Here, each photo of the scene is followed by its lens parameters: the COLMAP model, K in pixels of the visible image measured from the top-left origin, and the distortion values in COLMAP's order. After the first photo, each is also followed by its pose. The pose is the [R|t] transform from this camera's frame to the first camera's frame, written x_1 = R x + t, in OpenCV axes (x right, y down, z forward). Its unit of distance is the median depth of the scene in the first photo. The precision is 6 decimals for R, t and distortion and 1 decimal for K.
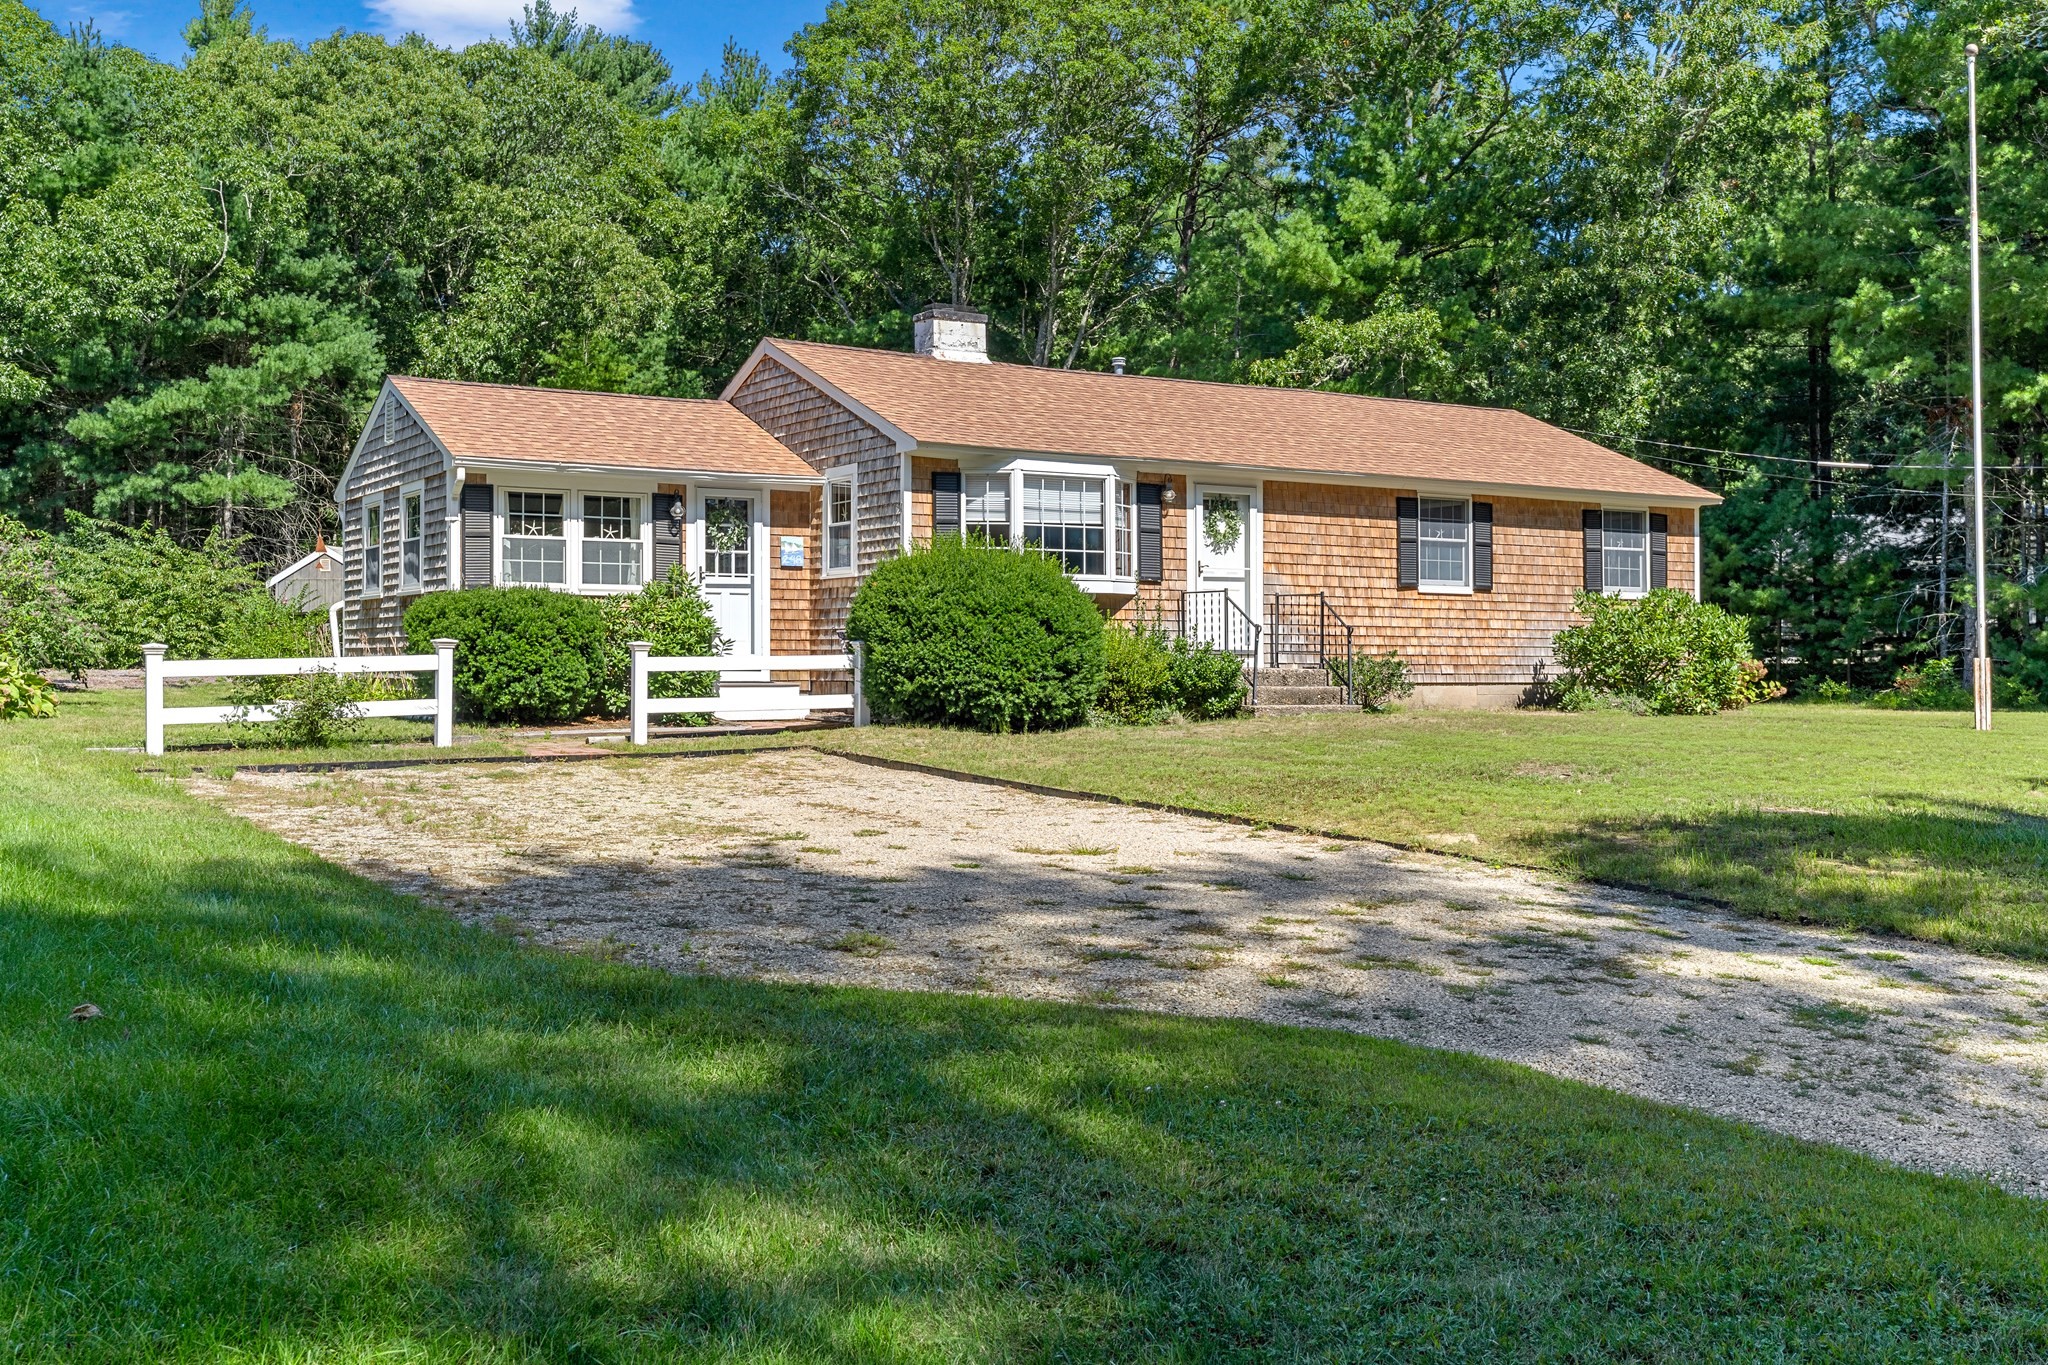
lens RADIAL K [[1997.6, 0, 1024.8], [0, 1997.6, 684.9], [0, 0, 1]] dist [0.005856, 0.000000]
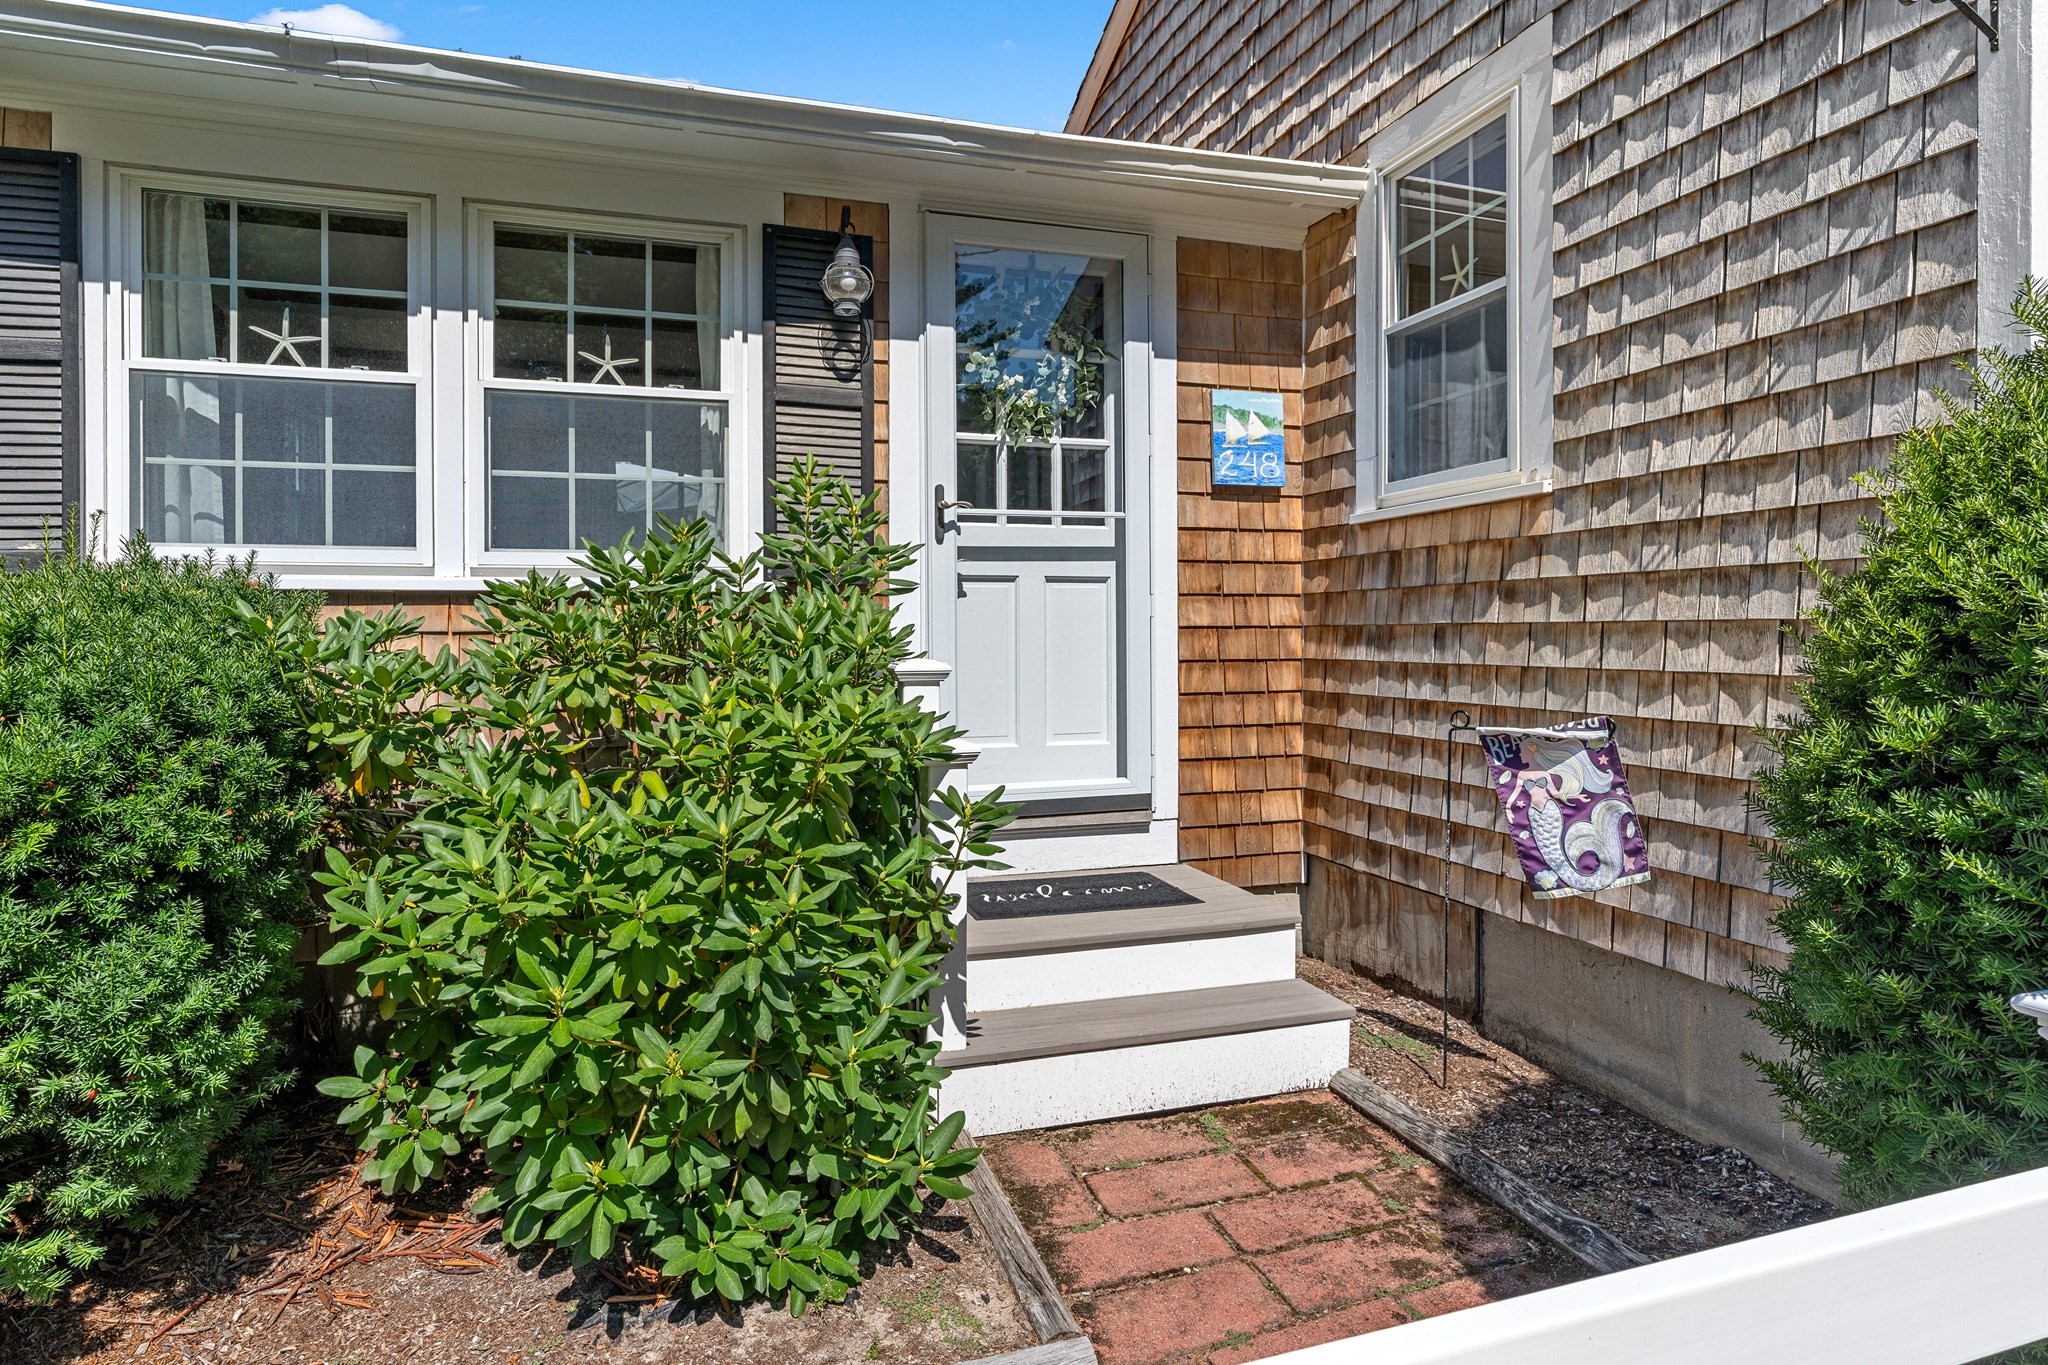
lens RADIAL K [[1162.1, 0, 1019.4], [0, 1162.1, 670.6], [0, 0, 1]] dist [0.003417, 0.000468]
pose [[0.969741, -0.000266, -0.244134, -0.108085], [0.005640, 0.999757, 0.021311, -0.035345], [0.244069, -0.022043, 0.969507, 0.825295]]
